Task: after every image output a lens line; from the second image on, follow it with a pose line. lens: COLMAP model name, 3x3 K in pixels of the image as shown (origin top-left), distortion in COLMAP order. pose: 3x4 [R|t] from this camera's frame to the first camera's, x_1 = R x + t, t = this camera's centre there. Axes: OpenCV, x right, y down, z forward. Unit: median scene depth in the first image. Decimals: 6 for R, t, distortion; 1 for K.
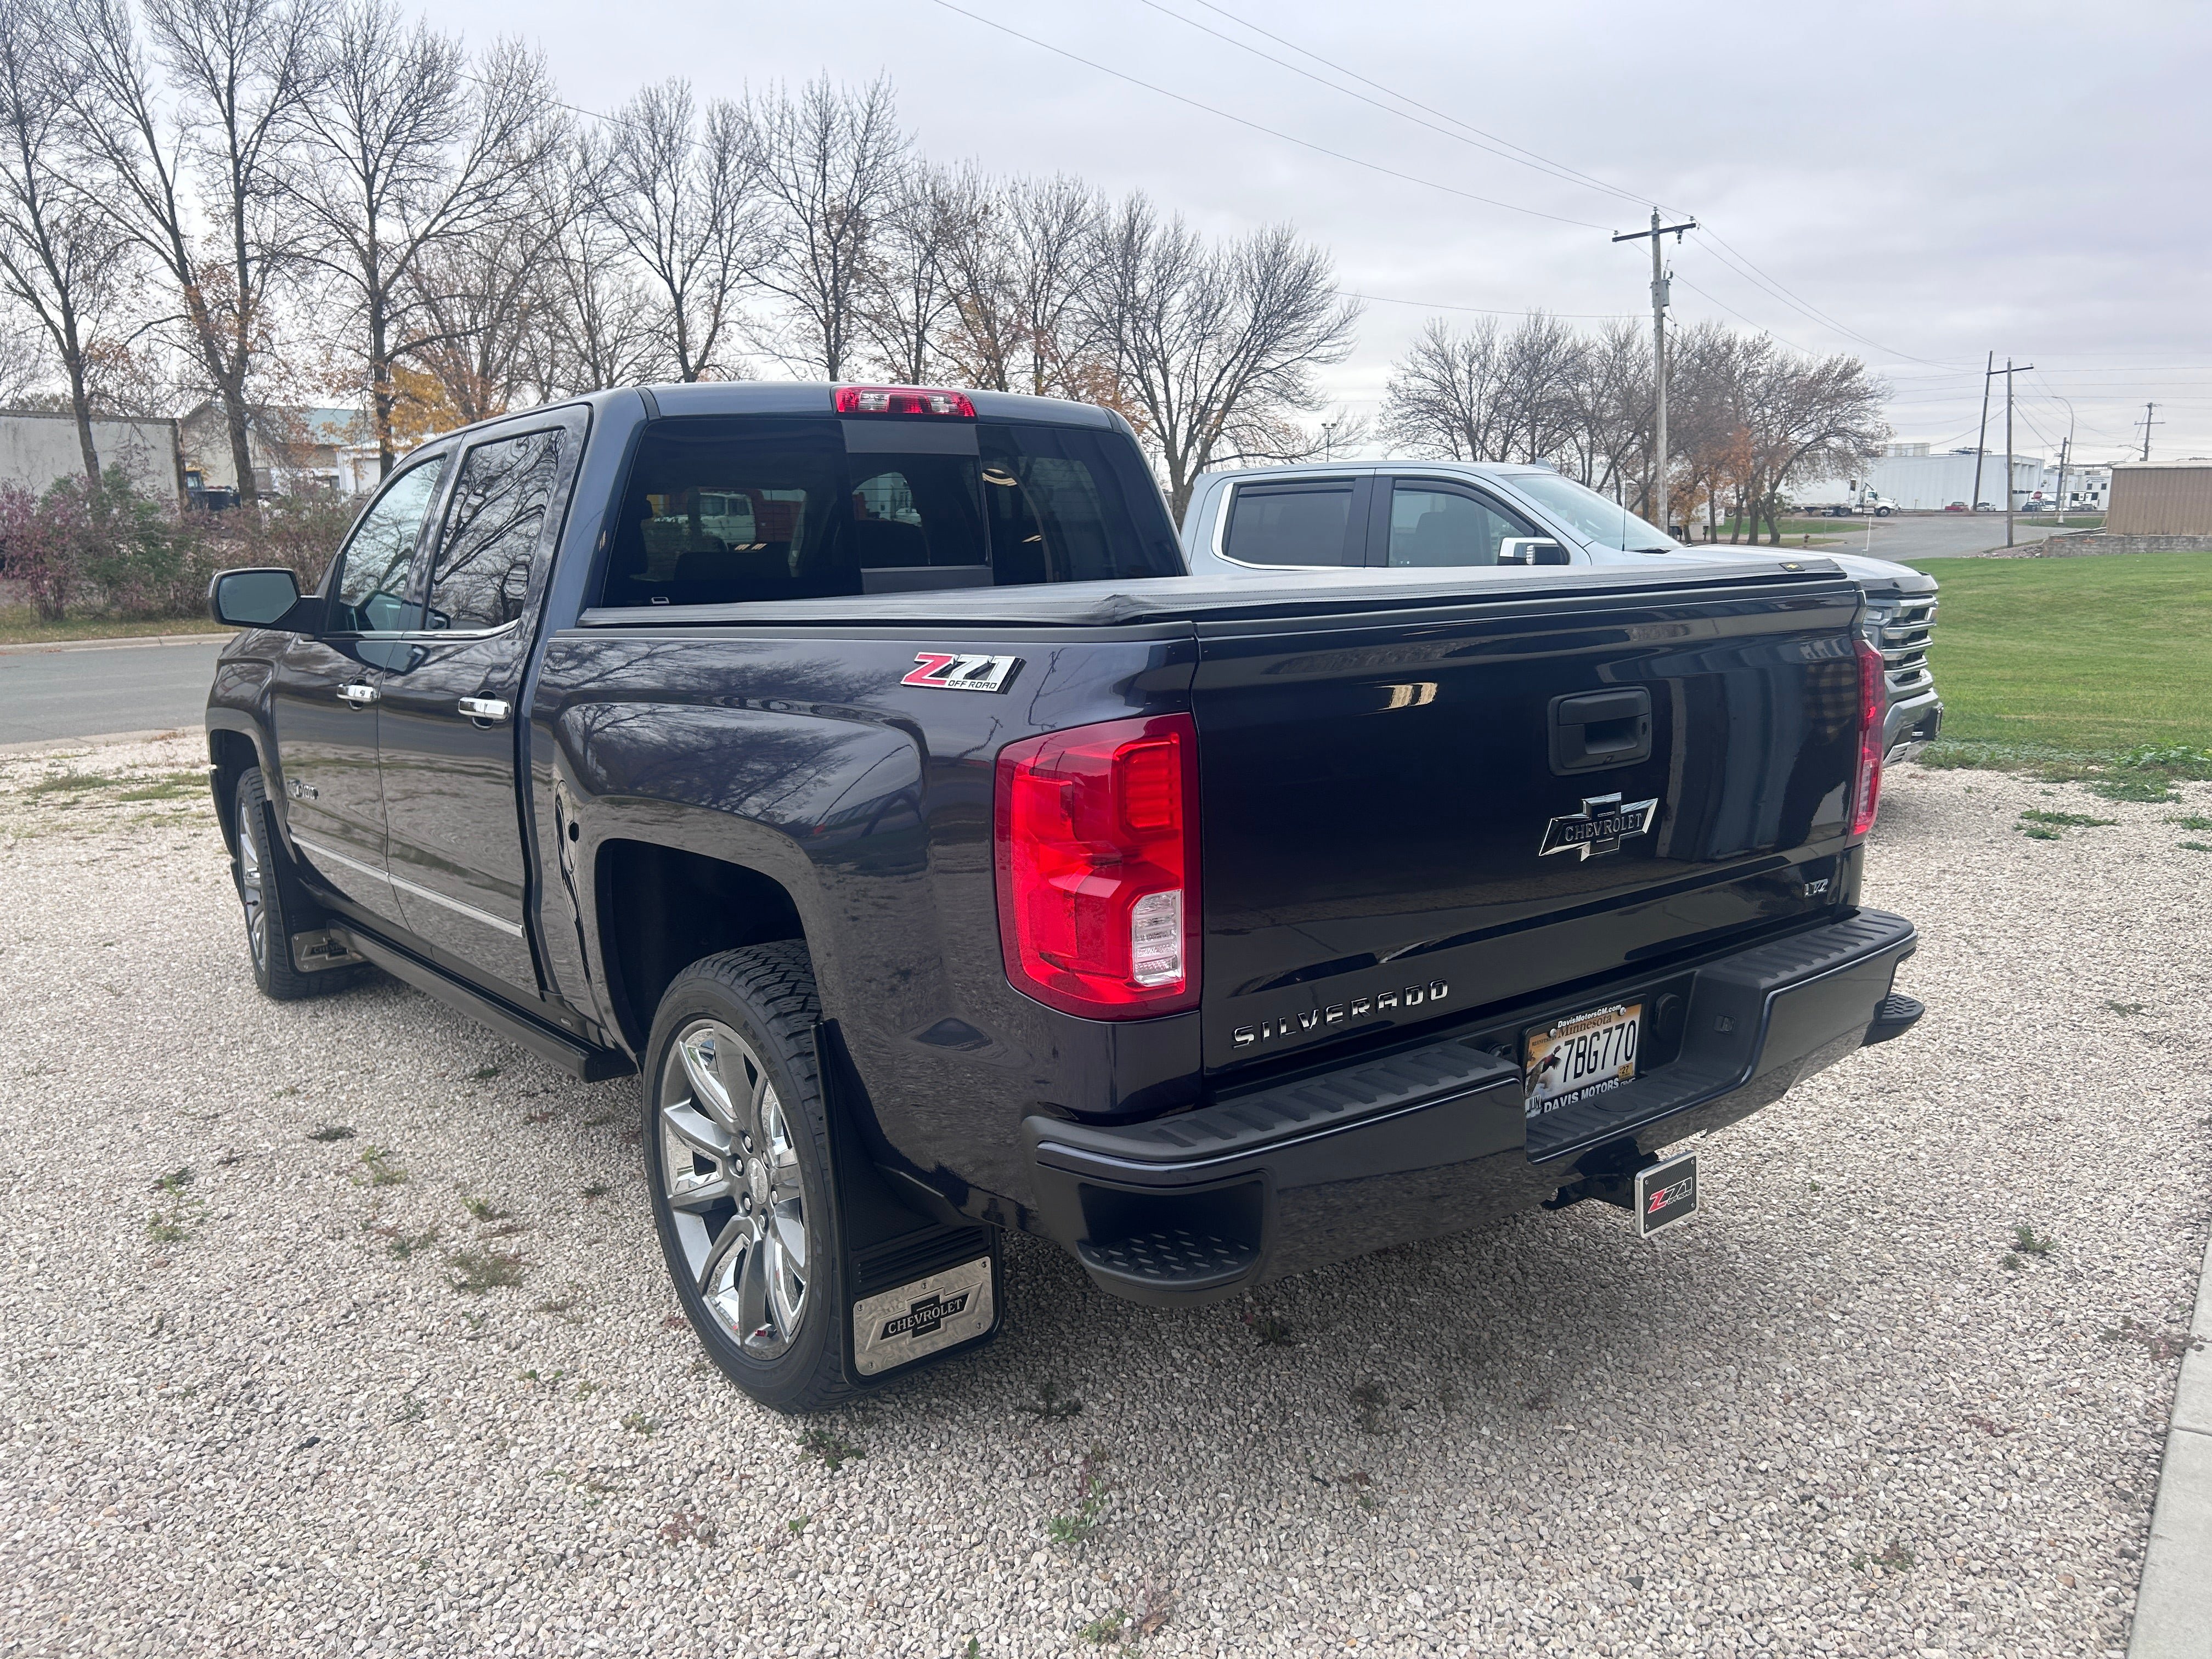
lens RADIAL K [[1670.4, 0, 1112.0], [0, 1670.4, 850.9], [0, 0, 1]] dist [0.044376, -0.050148]
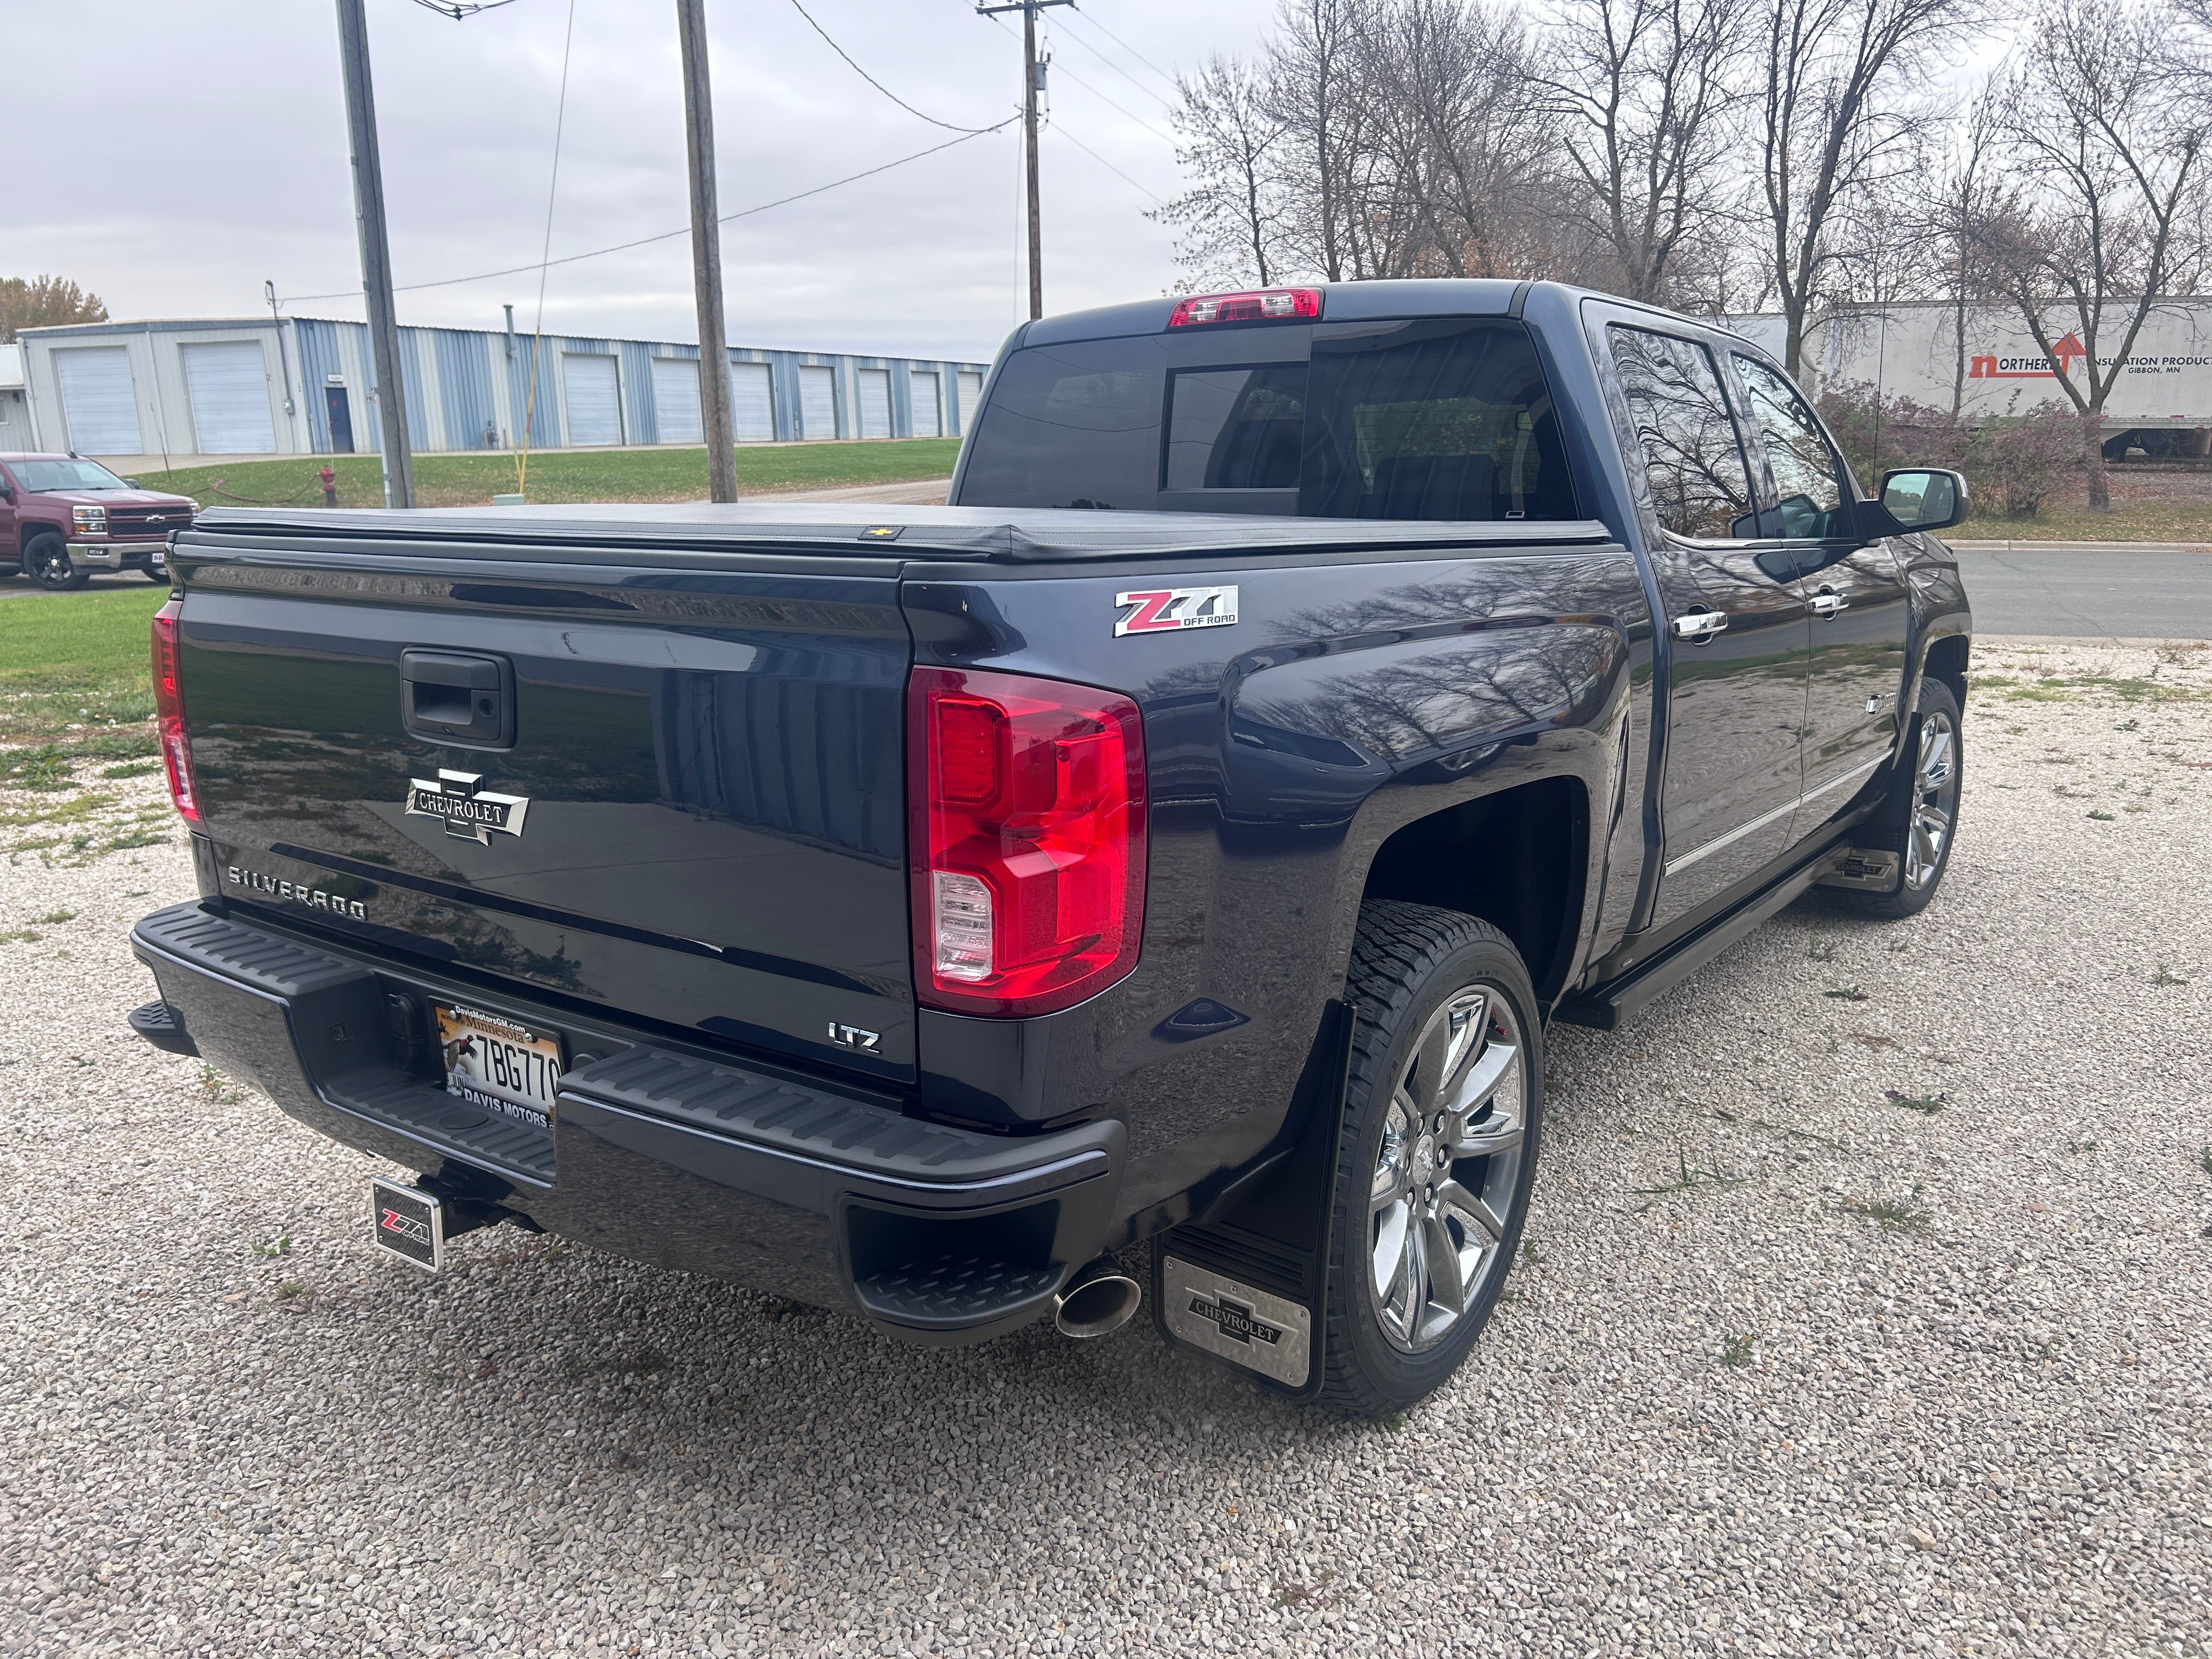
lens RADIAL K [[1670.4, 0, 1123.0], [0, 1670.4, 831.1], [0, 0, 1]] dist [0.044376, -0.050148]
pose [[0.276285, 0.222276, -0.935019, 0.085502], [-0.174419, 0.968328, 0.178657, -0.015490], [0.945116, 0.113725, 0.306304, 0.074596]]
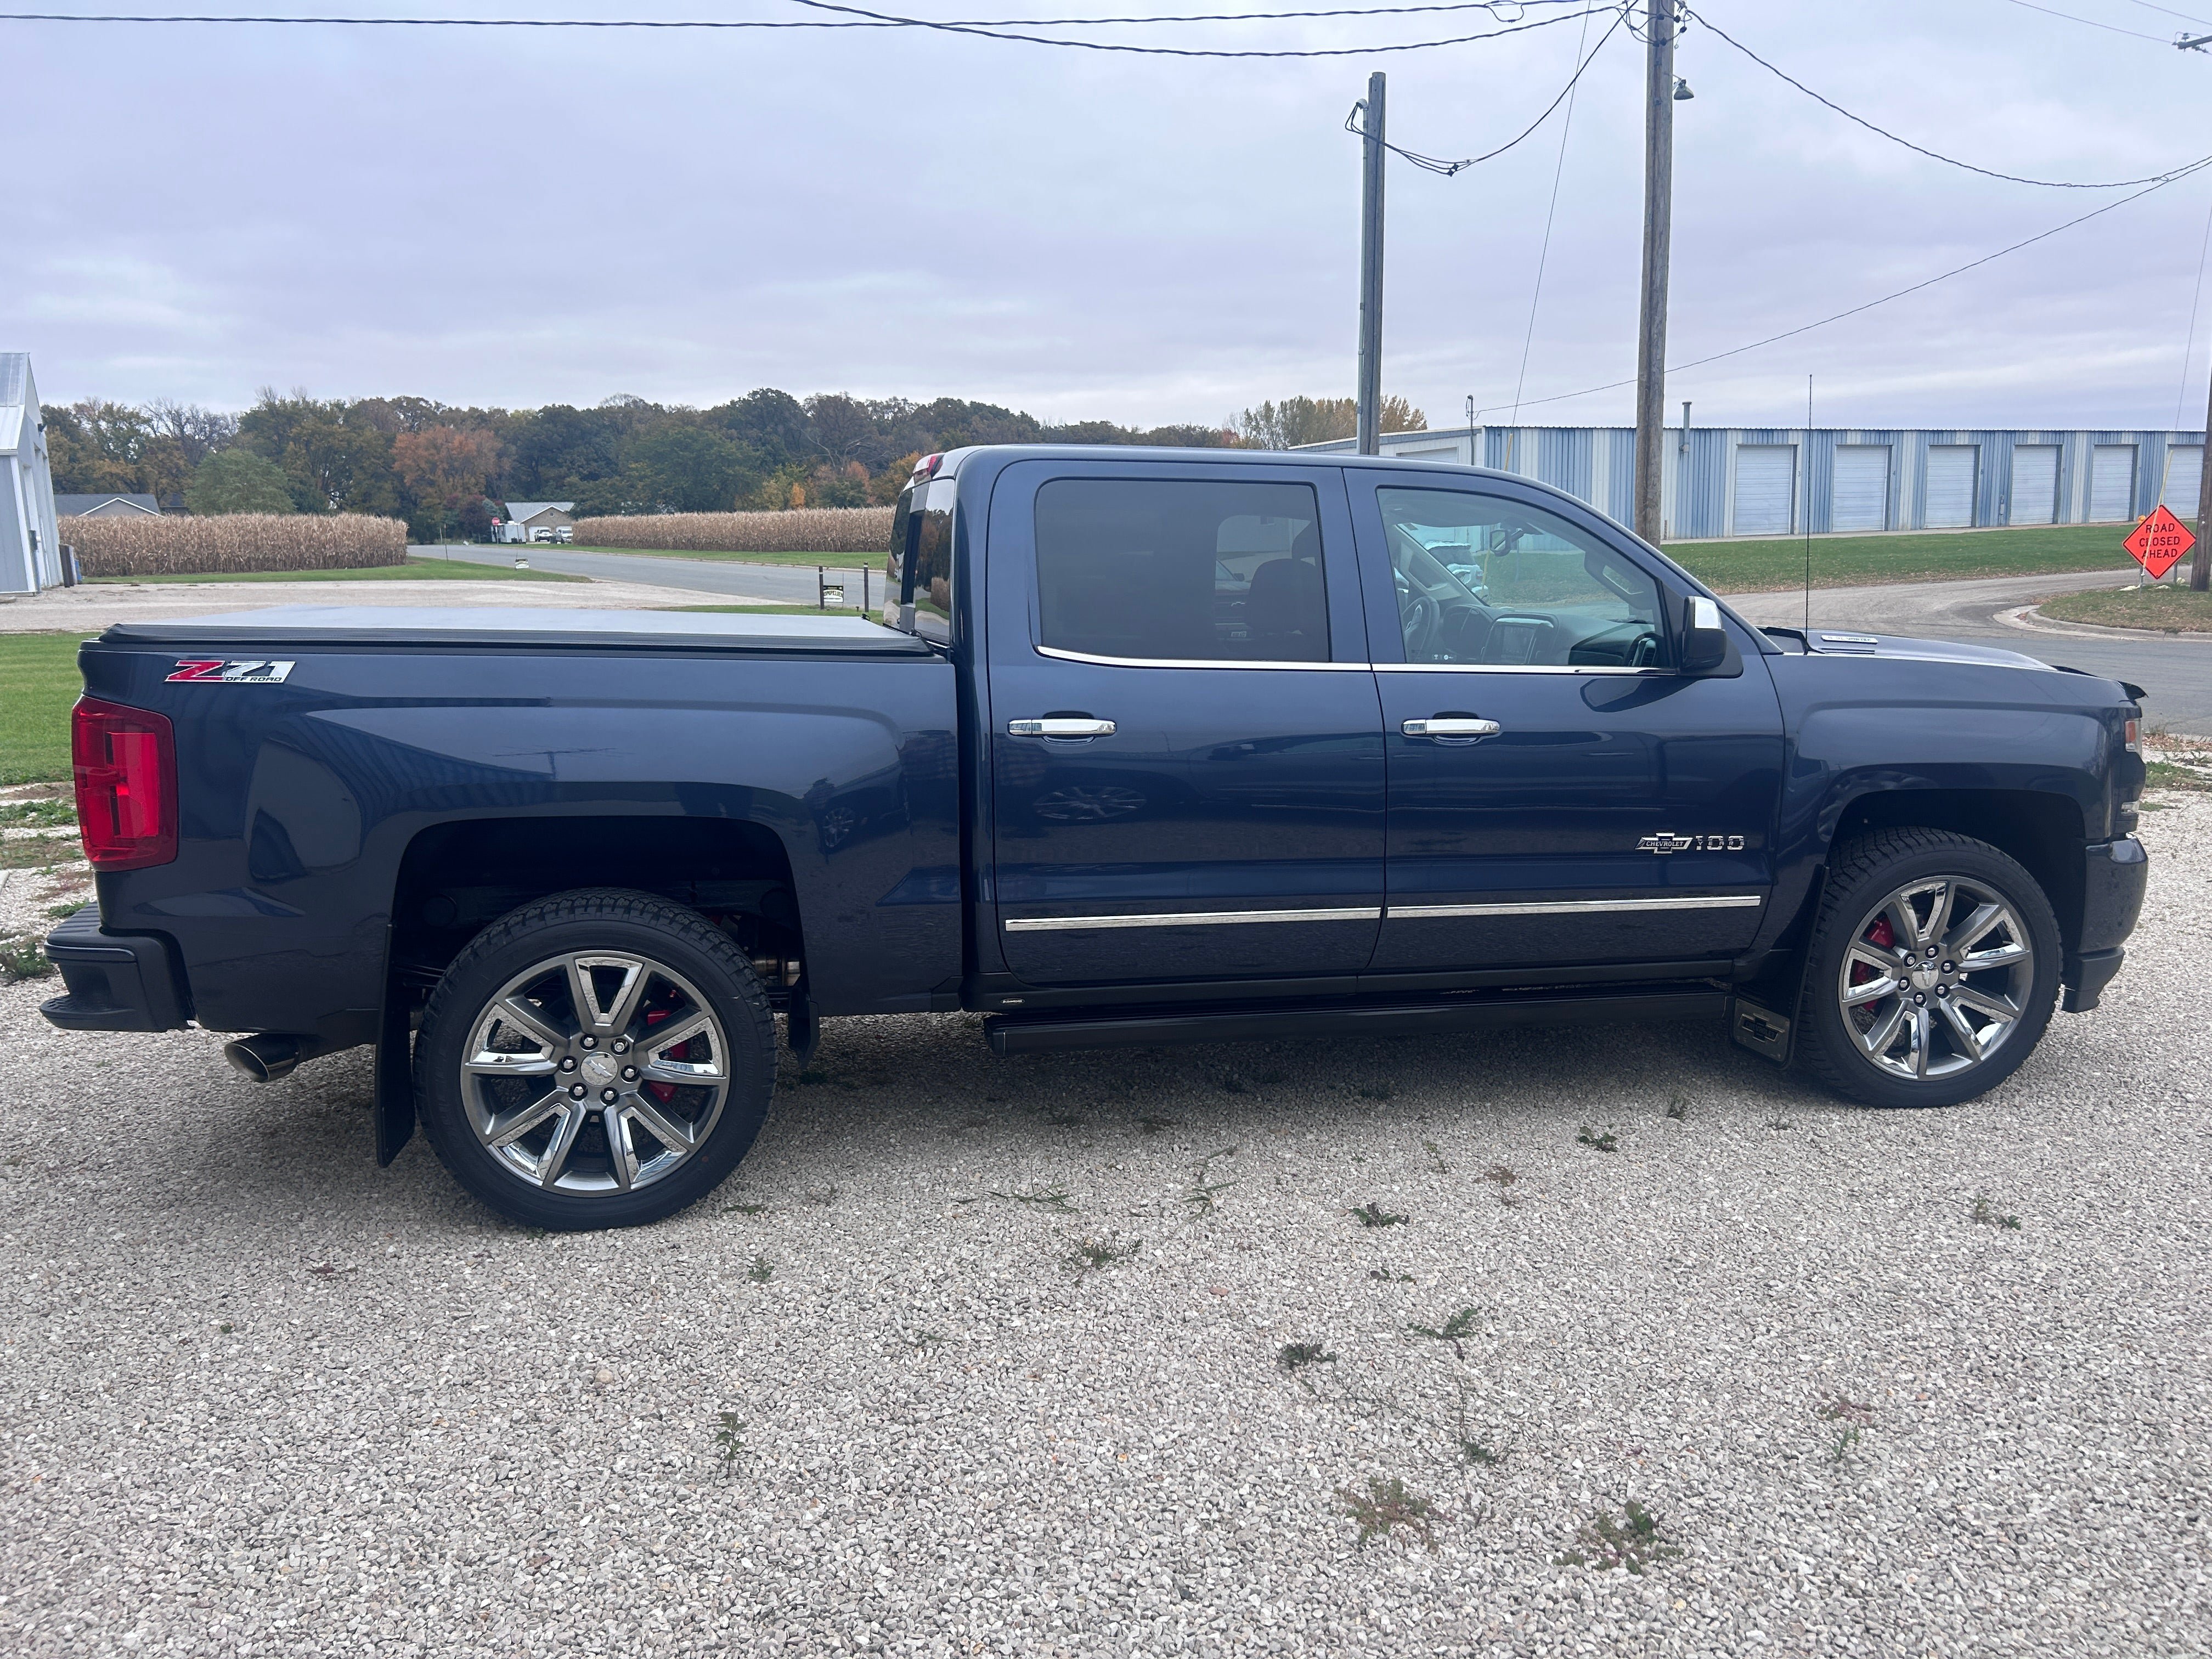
lens RADIAL K [[1670.4, 0, 1127.5], [0, 1670.4, 827.1], [0, 0, 1]] dist [0.044376, -0.050148]
pose [[-0.409907, 0.165179, -0.897046, 0.102847], [-0.154506, 0.956680, 0.246762, -0.037042], [0.898946, 0.239749, -0.366629, 0.178188]]
